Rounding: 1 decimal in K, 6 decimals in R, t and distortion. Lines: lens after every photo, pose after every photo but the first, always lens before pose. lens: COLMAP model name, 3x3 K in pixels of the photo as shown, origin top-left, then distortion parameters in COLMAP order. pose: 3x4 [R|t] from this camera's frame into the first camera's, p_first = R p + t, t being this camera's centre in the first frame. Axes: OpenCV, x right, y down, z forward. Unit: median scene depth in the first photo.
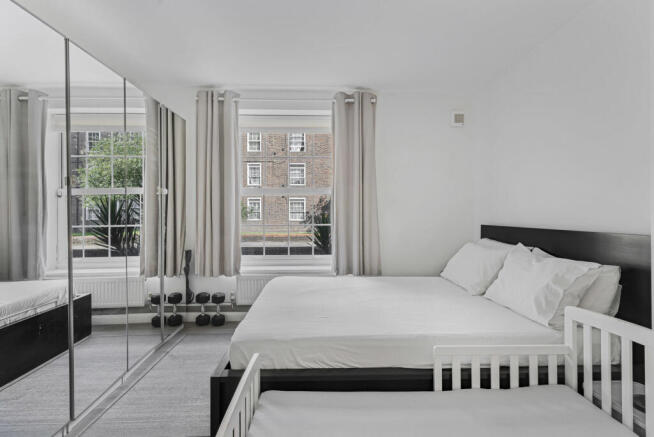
lens RADIAL K [[329.1, 0, 326.7], [0, 329.1, 213.2], [0, 0, 1]] dist [0.005970, -0.002882]
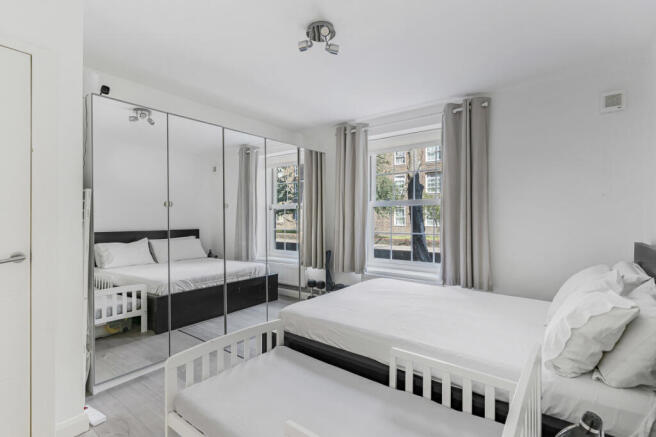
lens RADIAL K [[315.3, 0, 327.9], [0, 315.3, 220.1], [0, 0, 1]] dist [0.011804, -0.001280]
pose [[0.771792, 0.007349, -0.635833, 0.385973], [-0.002888, 0.999963, 0.008053, -0.017967], [0.635869, -0.004379, 0.771785, 0.013529]]
